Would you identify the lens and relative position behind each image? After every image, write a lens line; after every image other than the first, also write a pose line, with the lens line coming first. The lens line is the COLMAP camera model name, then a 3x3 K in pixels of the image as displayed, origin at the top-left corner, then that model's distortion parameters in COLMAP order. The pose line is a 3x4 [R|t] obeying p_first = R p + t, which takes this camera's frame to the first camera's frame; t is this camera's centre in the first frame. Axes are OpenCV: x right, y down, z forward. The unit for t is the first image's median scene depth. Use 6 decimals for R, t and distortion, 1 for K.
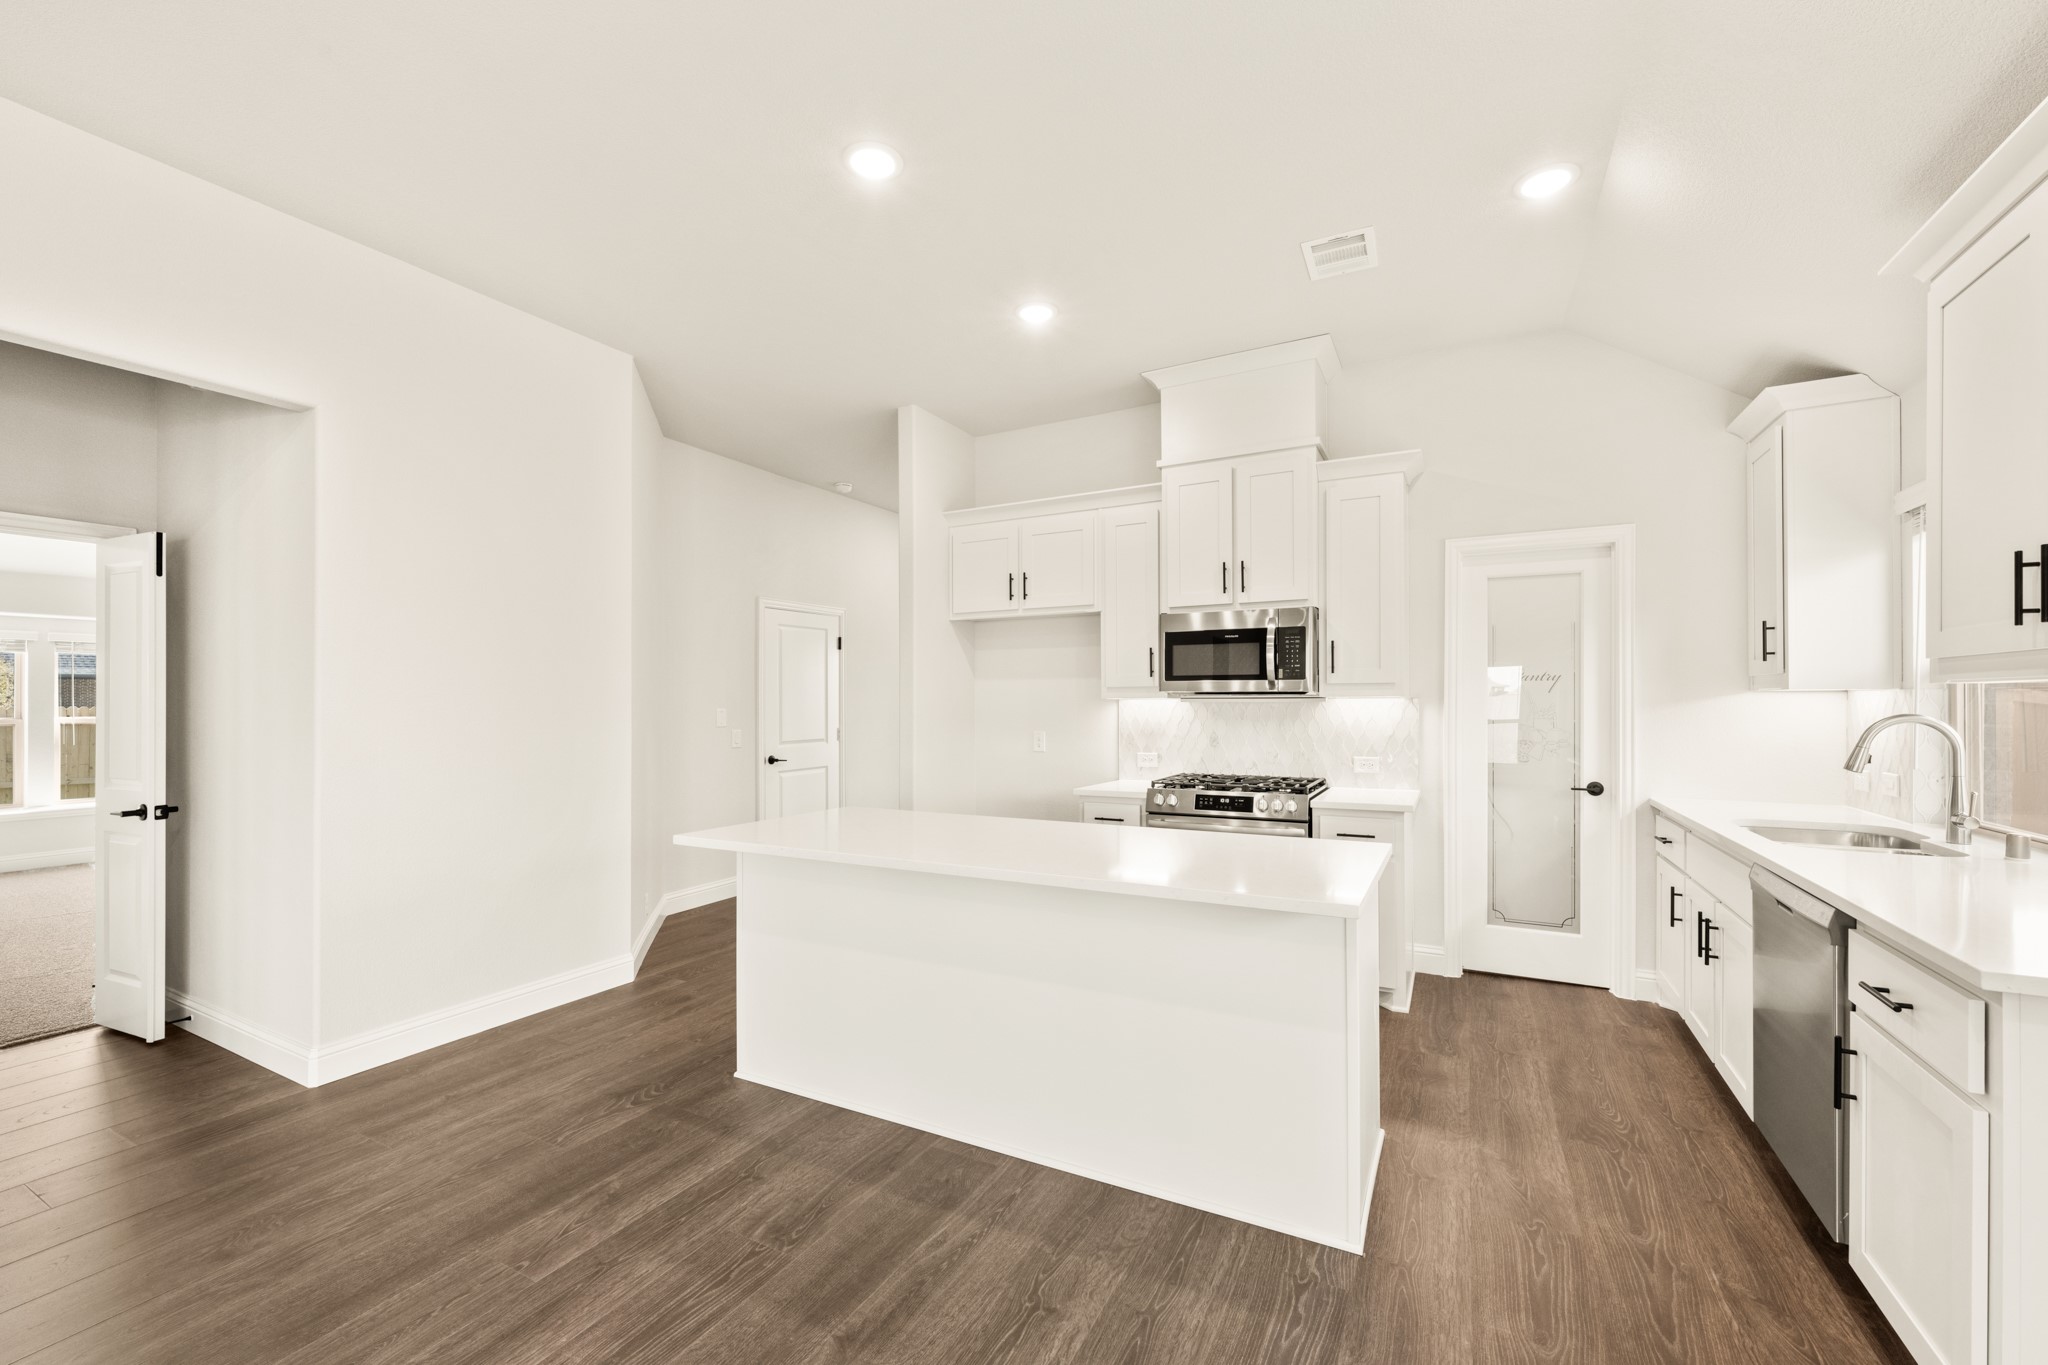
lens RADIAL K [[828.4, 0, 1029.5], [0, 828.4, 696.6], [0, 0, 1]] dist [-0.000019, -0.000266]
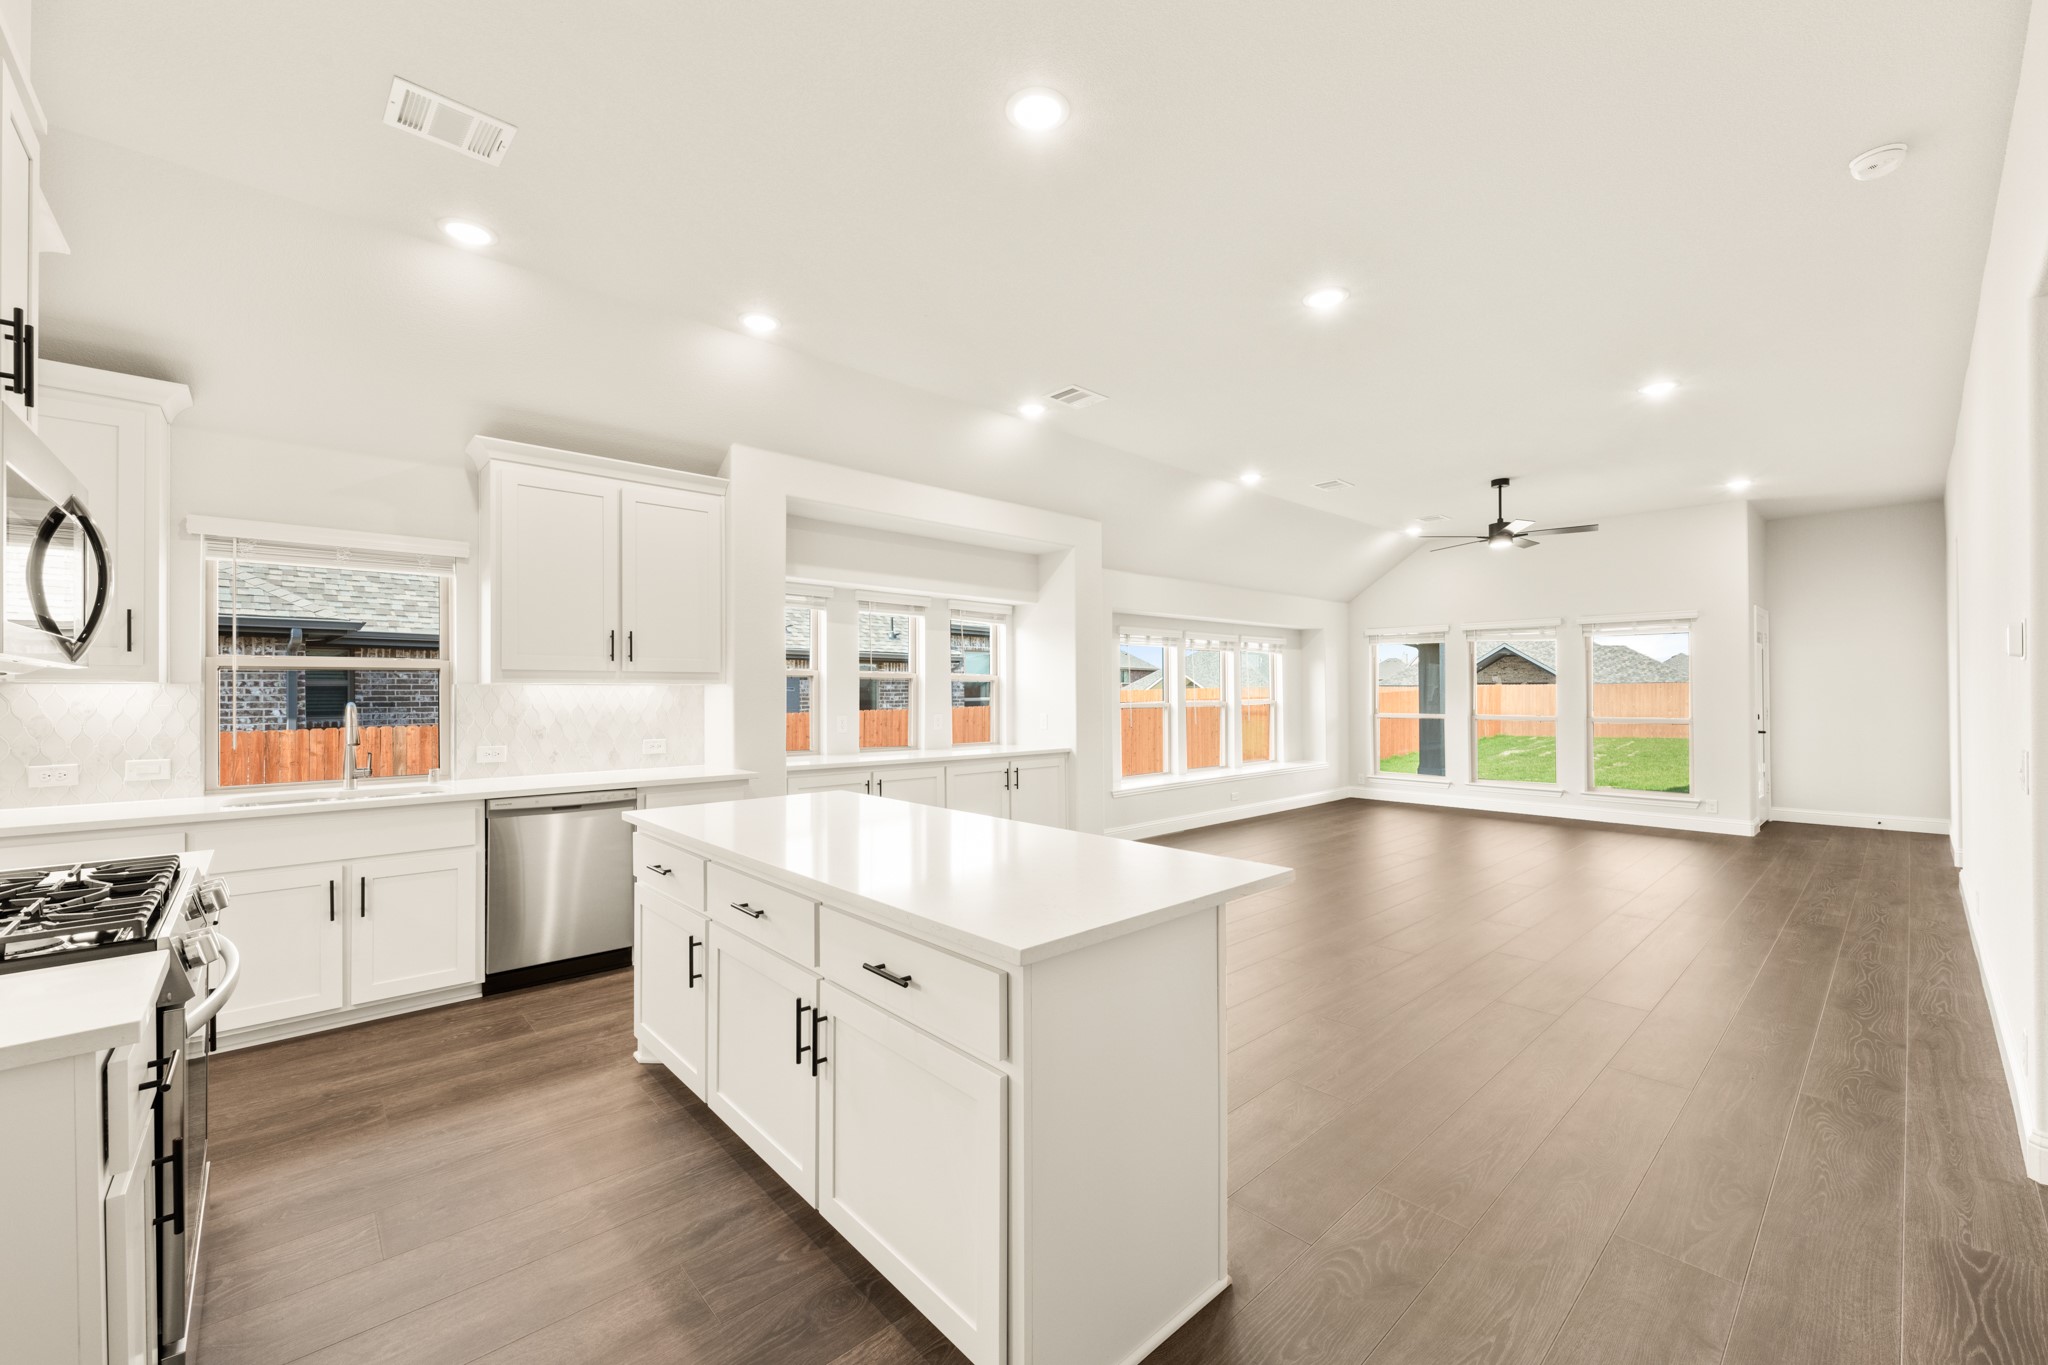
lens RADIAL K [[814.5, 0, 1017.1], [0, 814.5, 693.3], [0, 0, 1]] dist [-0.000650, -0.000315]
pose [[-0.942542, 0.006497, 0.334024, -0.320261], [0.004460, 0.999966, -0.006864, 0.012870], [-0.334057, -0.004980, -0.942540, 1.272356]]
